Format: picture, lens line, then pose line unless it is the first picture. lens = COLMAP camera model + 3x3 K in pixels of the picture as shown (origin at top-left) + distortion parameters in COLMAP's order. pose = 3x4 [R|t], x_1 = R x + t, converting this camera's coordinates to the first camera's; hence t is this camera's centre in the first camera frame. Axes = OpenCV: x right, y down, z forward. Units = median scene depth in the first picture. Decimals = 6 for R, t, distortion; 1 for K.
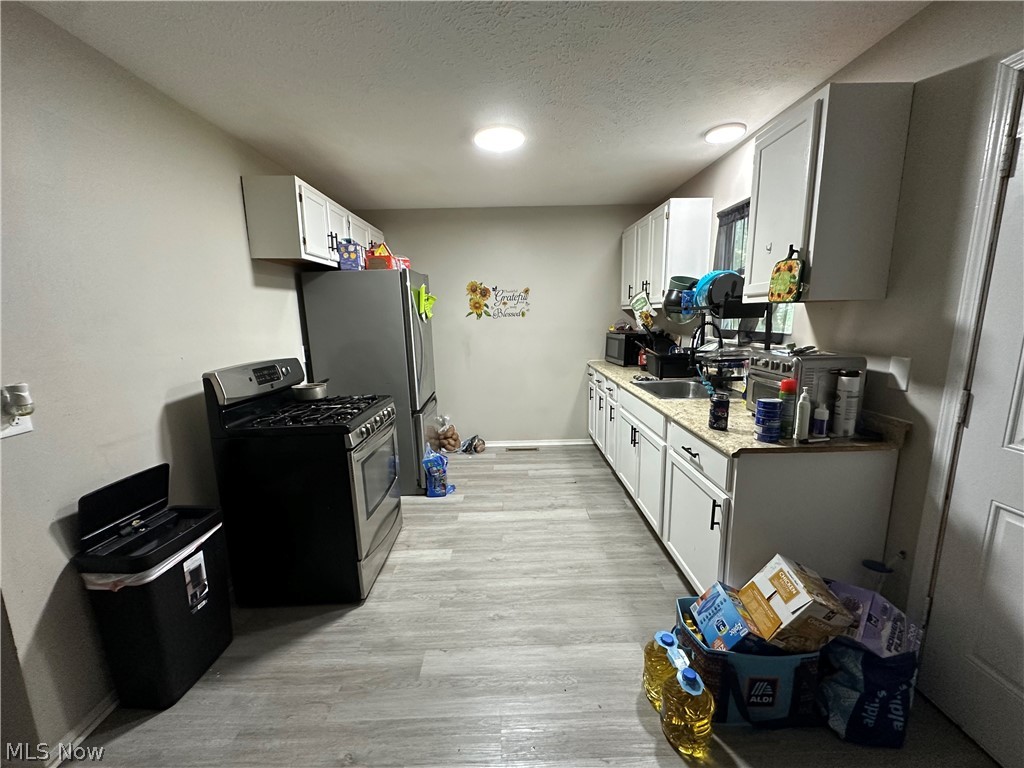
lens RADIAL K [[409.6, 0, 513.3], [0, 409.6, 384.5], [0, 0, 1]] dist [-0.000445, -0.000145]
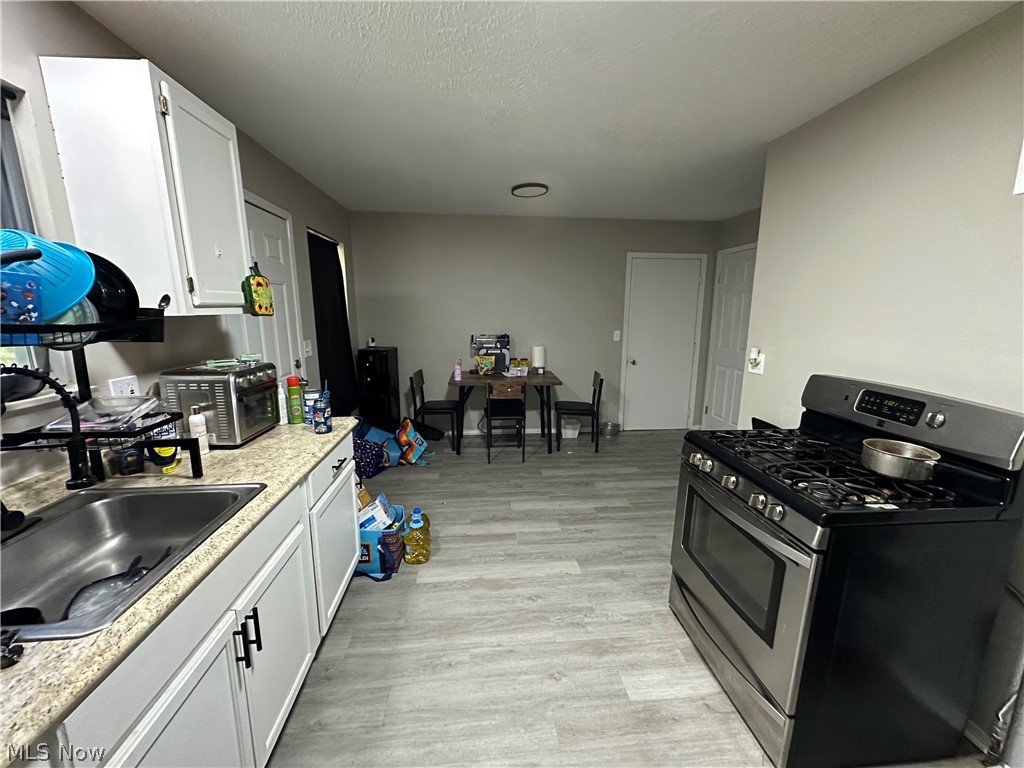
lens RADIAL K [[409.6, 0, 511.0], [0, 409.6, 385.9], [0, 0, 1]] dist [-0.000445, -0.000145]
pose [[-0.996789, 0.034135, -0.072439, 0.068760], [0.005451, 0.931421, 0.363904, -0.305312], [0.079893, 0.362340, -0.928615, 1.558983]]
